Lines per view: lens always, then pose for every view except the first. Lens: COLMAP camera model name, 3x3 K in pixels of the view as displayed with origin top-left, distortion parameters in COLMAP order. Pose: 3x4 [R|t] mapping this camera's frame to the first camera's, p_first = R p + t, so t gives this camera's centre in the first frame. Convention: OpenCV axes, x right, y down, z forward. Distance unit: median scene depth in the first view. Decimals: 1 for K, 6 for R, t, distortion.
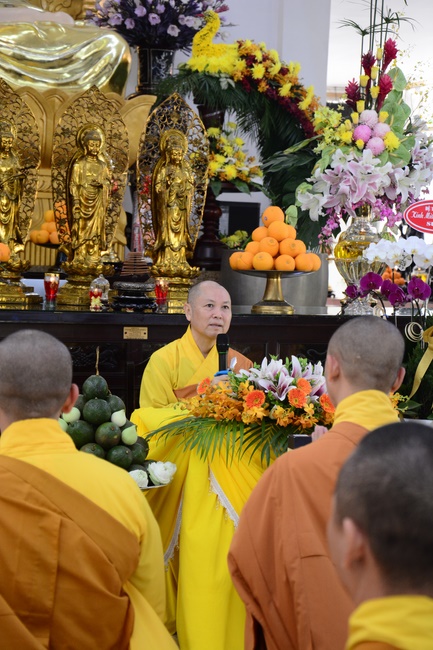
lens RADIAL K [[1700.6, 0, 216.3], [0, 1700.6, 324.6], [0, 0, 1]] dist [0.876802, 0.000000]
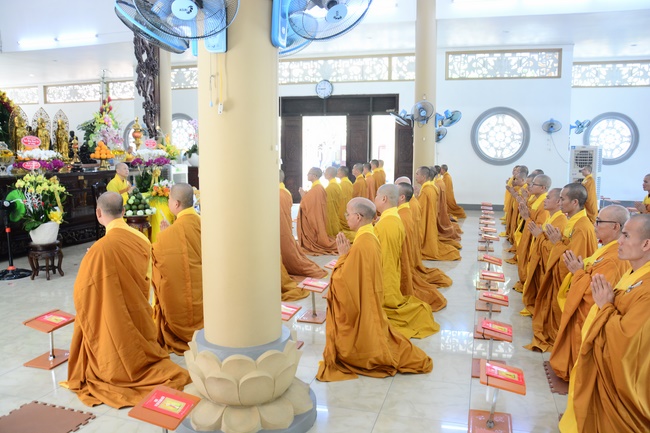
lens RADIAL K [[511.5, 0, 330.2], [0, 511.5, 220.2], [0, 0, 1]] dist [-0.142777, 0.103879]
pose [[0.623594, -0.133817, 0.770210, -0.476983], [0.040781, 0.989467, 0.138893, -0.026831], [-0.780684, -0.055203, 0.622483, -0.062630]]
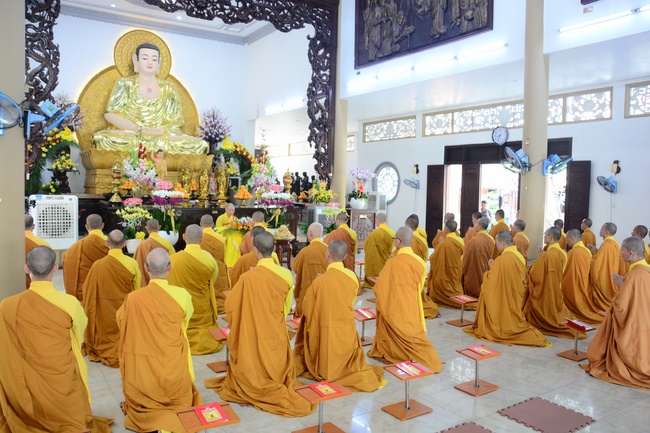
lens RADIAL K [[511.5, 0, 326.4], [0, 511.5, 215.5], [0, 0, 1]] dist [-0.142777, 0.103879]
pose [[0.980278, -0.013927, 0.197131, -0.018055], [0.009833, 0.999715, 0.021734, -0.012331], [-0.197378, -0.019367, 0.980136, -0.414415]]
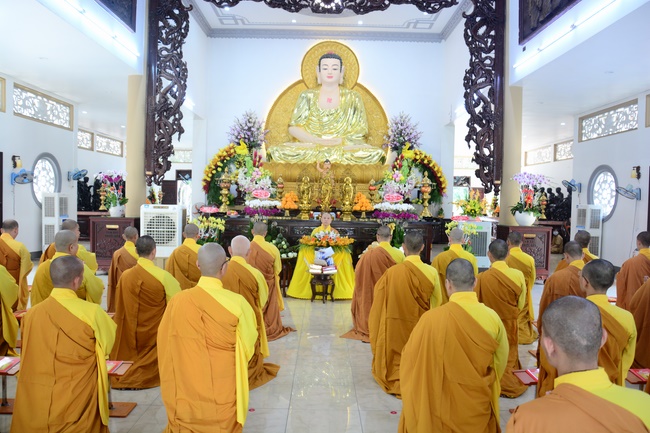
lens RADIAL K [[511.5, 0, 325.0], [0, 511.5, 220.5], [0, 0, 1]] dist [-0.142777, 0.103879]
pose [[0.929052, 0.005455, -0.369908, 0.378501], [-0.007491, 0.999964, -0.004068, -0.001452], [0.369872, 0.006550, 0.929059, -0.166022]]
